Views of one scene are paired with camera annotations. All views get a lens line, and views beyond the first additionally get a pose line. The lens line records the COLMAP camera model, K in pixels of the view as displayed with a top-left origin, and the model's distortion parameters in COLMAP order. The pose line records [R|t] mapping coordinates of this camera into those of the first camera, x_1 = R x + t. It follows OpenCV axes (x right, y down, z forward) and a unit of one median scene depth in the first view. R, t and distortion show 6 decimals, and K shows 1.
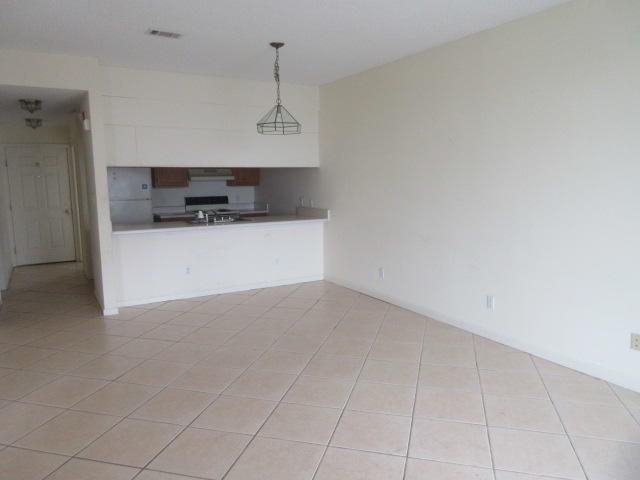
lens RADIAL K [[480.2, 0, 320.3], [0, 480.2, 241.4], [0, 0, 1]] dist [0.009601, -0.007647]
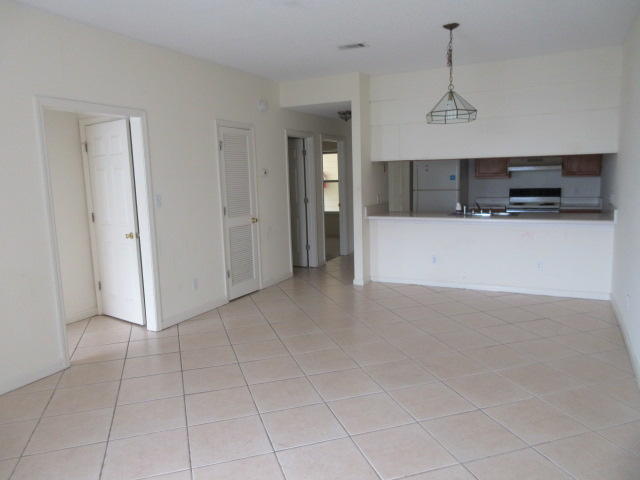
lens RADIAL K [[480.2, 0, 320.9], [0, 480.2, 239.3], [0, 0, 1]] dist [0.009601, -0.007647]
pose [[0.542660, 0.110078, -0.832708, 0.398907], [-0.092132, 0.993194, 0.071252, -0.030512], [0.834884, 0.038054, 0.549109, 0.204079]]
